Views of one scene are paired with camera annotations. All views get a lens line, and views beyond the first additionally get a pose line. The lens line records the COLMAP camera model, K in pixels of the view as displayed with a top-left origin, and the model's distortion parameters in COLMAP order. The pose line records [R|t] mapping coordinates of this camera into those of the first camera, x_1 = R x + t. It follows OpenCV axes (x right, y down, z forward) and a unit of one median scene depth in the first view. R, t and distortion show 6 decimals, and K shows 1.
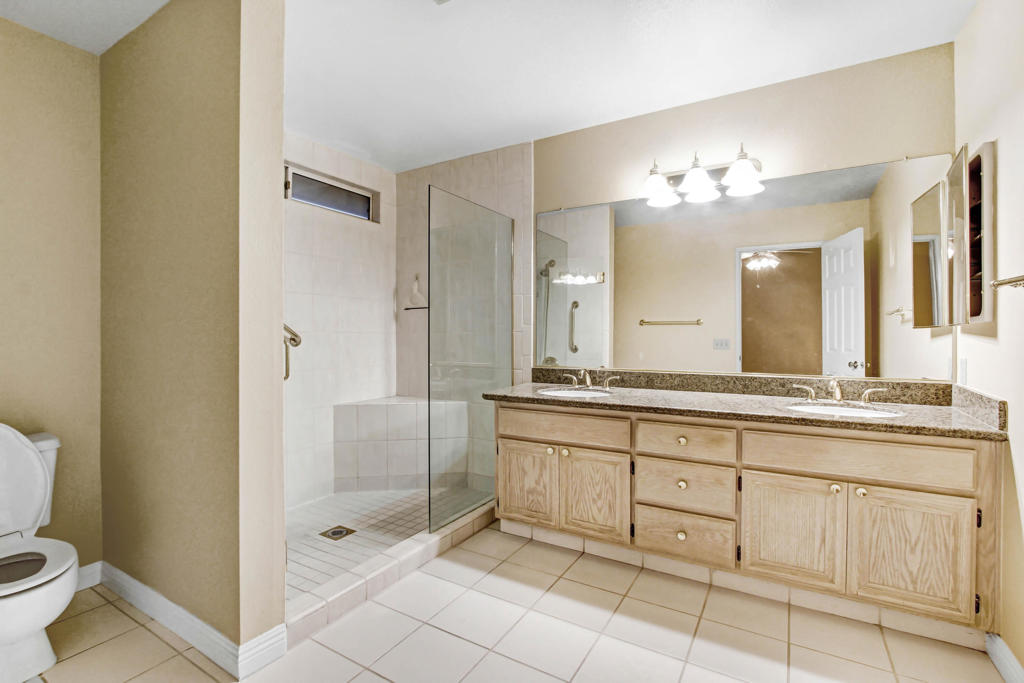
lens RADIAL K [[466.8, 0, 512.0], [0, 466.8, 341.5], [0, 0, 1]] dist [-0.024410, -0.000184]
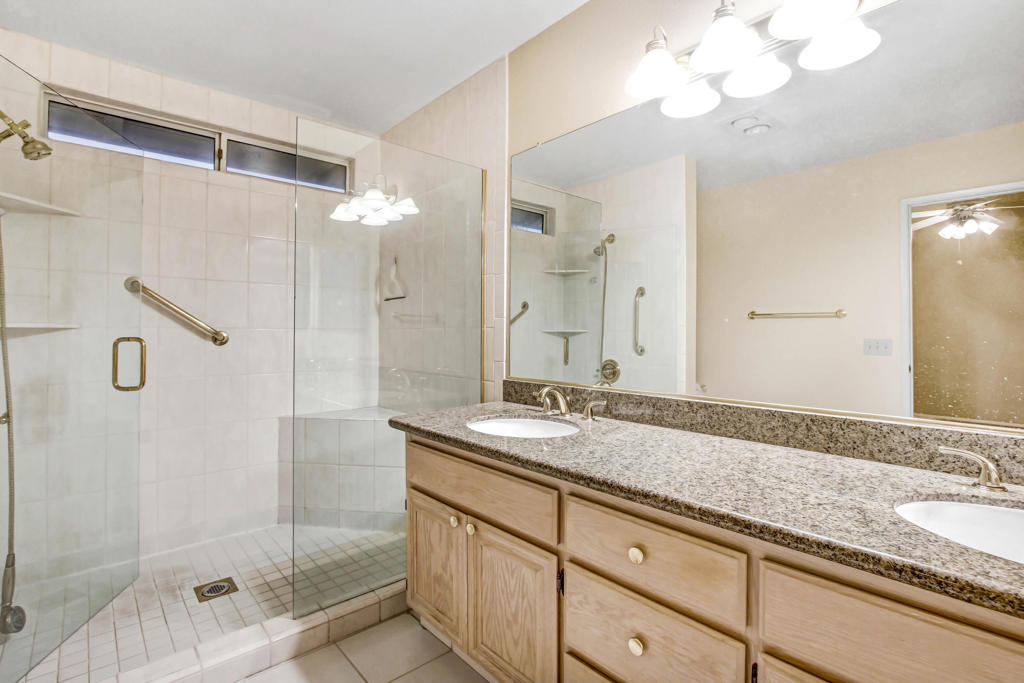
lens RADIAL K [[479.7, 0, 496.5], [0, 479.7, 332.6], [0, 0, 1]] dist [-0.016682, -0.001177]
pose [[0.949793, 0.002232, -0.312871, 0.305297], [-0.006259, 0.999910, -0.011867, -0.006054], [0.312816, 0.013229, 0.949722, 0.386494]]
